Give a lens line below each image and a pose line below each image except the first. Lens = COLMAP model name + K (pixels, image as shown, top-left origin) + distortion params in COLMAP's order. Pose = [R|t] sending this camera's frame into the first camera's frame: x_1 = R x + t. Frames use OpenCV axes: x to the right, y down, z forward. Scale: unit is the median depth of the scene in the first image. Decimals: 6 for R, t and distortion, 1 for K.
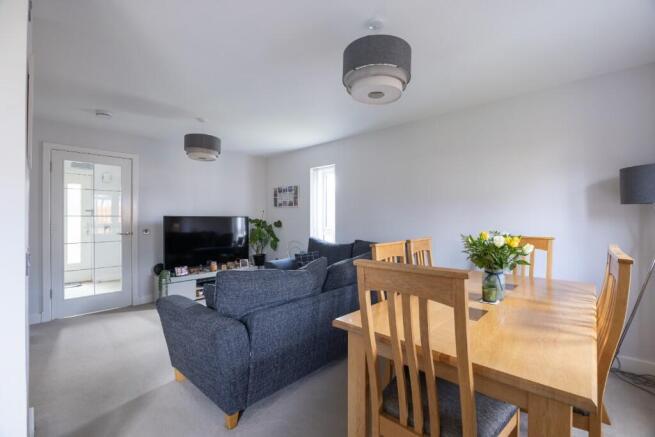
lens RADIAL K [[292.3, 0, 328.0], [0, 292.3, 219.4], [0, 0, 1]] dist [-0.013875, -0.000055]
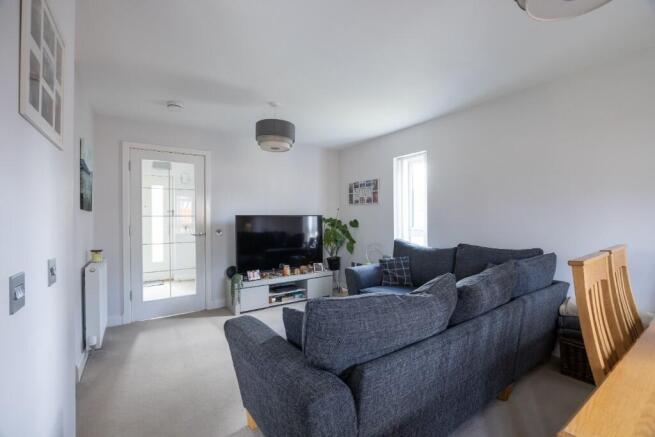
lens RADIAL K [[292.3, 0, 324.8], [0, 292.3, 220.4], [0, 0, 1]] dist [-0.013875, -0.000055]
pose [[0.974776, -0.004987, -0.223128, -0.083815], [0.006357, 0.999965, 0.005423, 0.001191], [0.223093, -0.006704, 0.974774, 0.163918]]
